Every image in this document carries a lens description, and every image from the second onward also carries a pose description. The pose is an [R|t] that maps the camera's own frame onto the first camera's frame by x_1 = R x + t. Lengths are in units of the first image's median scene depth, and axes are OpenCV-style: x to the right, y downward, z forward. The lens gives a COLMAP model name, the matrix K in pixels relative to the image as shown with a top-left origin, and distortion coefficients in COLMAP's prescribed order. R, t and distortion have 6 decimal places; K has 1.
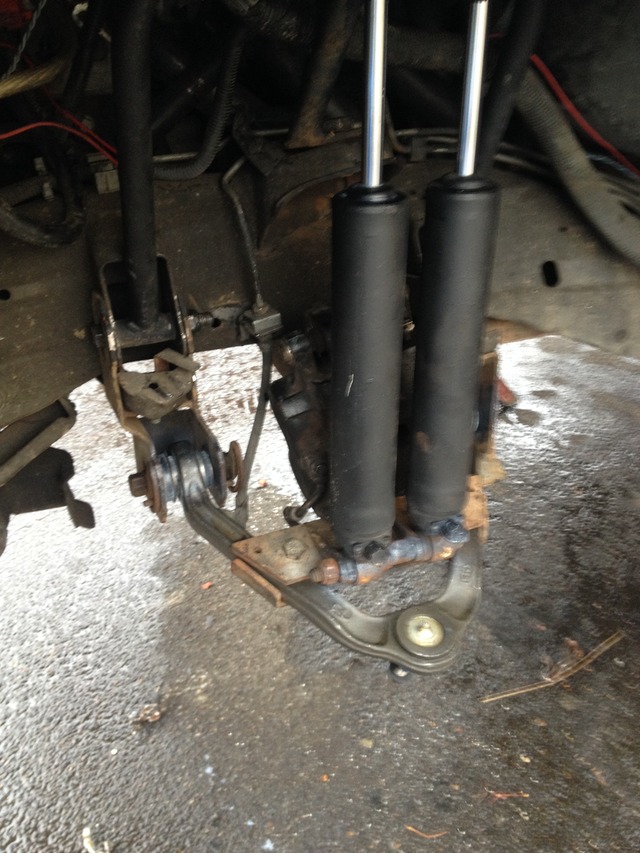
lens RADIAL K [[743.2, 0, 320.0], [0, 743.2, 426.5], [0, 0, 1]] dist [0.005242, -0.019524]
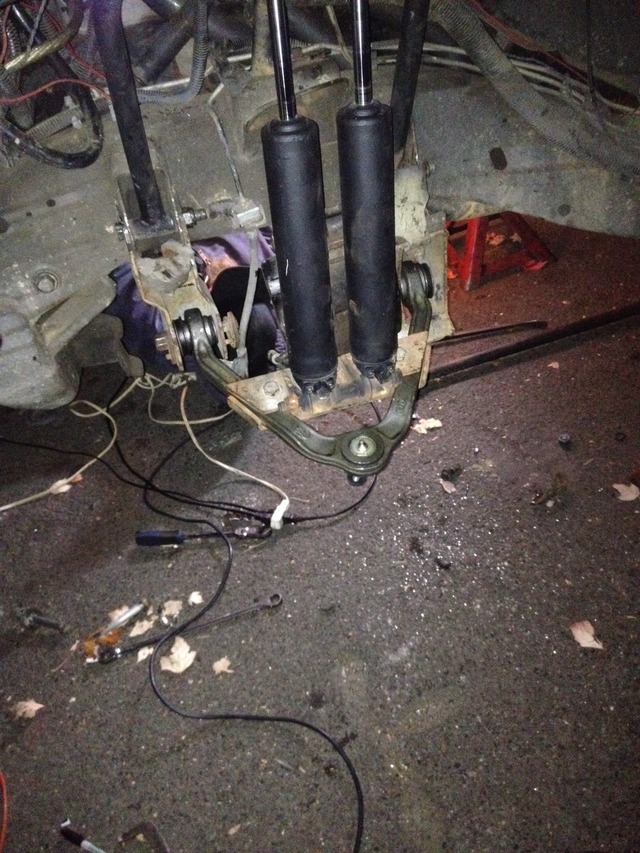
lens RADIAL K [[743.2, 0, 320.0], [0, 743.2, 426.5], [0, 0, 1]] dist [0.005242, -0.019524]
pose [[0.990601, 0.003173, -0.136749, 0.241170], [0.021646, 0.983497, 0.179624, -0.008178], [0.135062, -0.180896, 0.974184, -0.323541]]
